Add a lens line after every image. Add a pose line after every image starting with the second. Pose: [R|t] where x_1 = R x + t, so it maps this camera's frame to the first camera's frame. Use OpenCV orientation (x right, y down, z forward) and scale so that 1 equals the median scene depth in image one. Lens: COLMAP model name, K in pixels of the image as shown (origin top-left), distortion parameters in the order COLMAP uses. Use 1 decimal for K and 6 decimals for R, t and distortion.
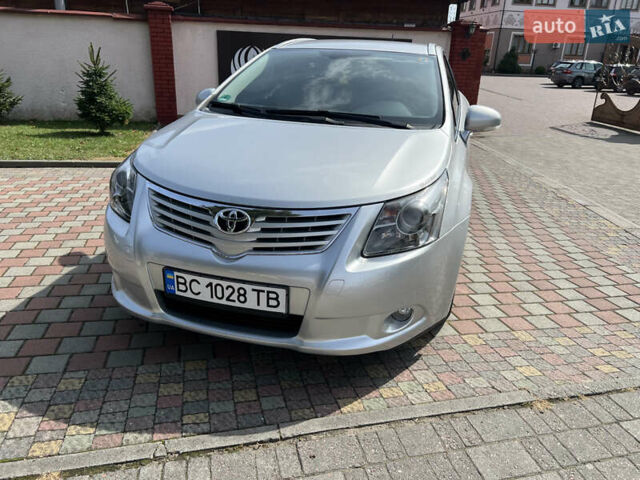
lens RADIAL K [[481.5, 0, 310.9], [0, 481.5, 237.9], [0, 0, 1]] dist [0.053338, -0.064369]
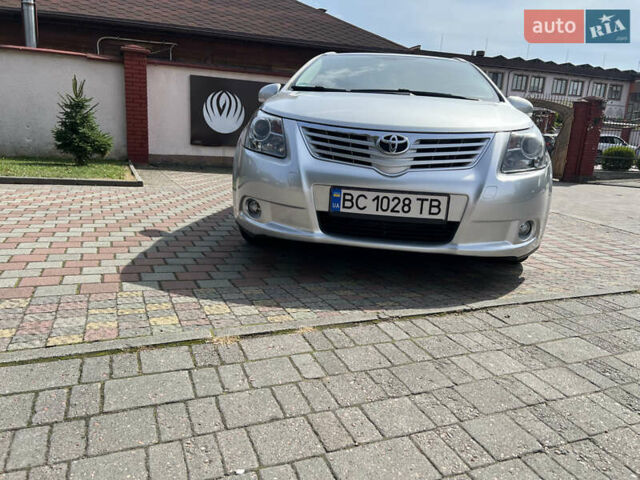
lens RADIAL K [[481.5, 0, 317.8], [0, 481.5, 241.1], [0, 0, 1]] dist [0.053338, -0.064369]
pose [[0.985676, -0.016421, 0.167850, -0.536368], [0.037688, 0.991527, -0.124314, 0.332249], [-0.164387, 0.128859, 0.977943, -0.079427]]
